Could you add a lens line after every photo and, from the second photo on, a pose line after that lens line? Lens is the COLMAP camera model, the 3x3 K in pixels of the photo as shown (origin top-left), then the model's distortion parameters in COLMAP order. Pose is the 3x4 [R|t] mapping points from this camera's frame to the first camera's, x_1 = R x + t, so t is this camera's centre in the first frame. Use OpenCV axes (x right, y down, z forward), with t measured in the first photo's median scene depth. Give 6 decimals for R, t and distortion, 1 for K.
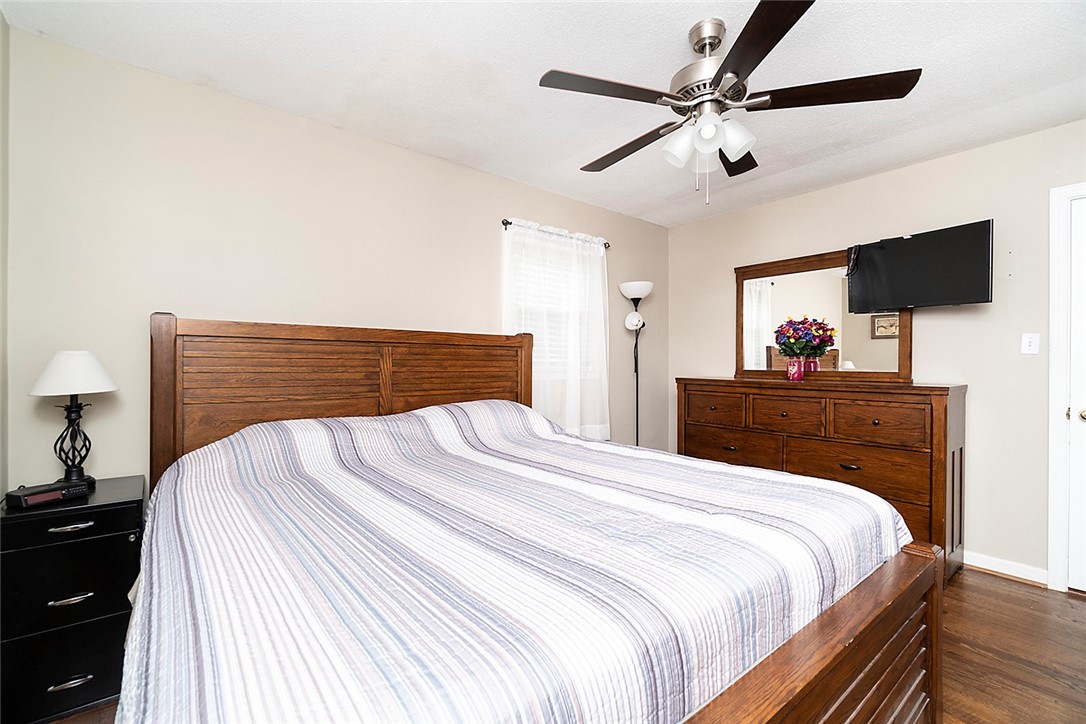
lens RADIAL K [[472.9, 0, 544.0], [0, 472.9, 366.9], [0, 0, 1]] dist [0.002410, -0.000135]
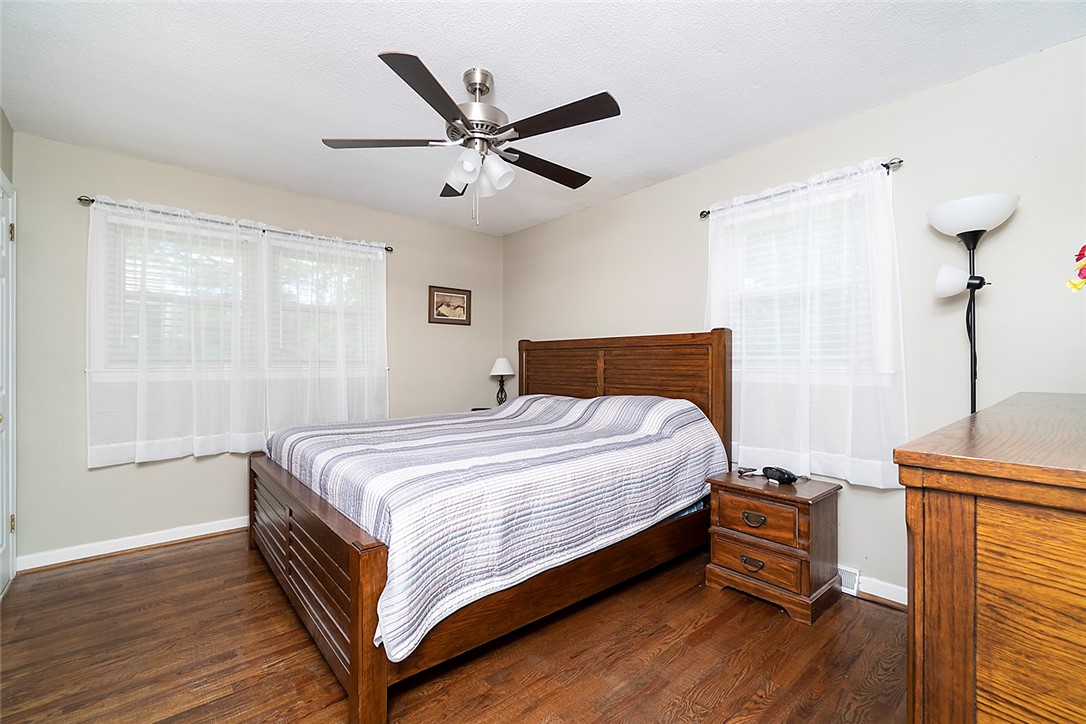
lens RADIAL K [[472.9, 0, 544.6], [0, 472.9, 360.2], [0, 0, 1]] dist [0.002410, -0.000135]
pose [[0.020654, -0.009255, -0.999744, 0.922288], [-0.005083, 0.999943, -0.009361, -0.000510], [0.999774, 0.005275, 0.020606, 0.709181]]
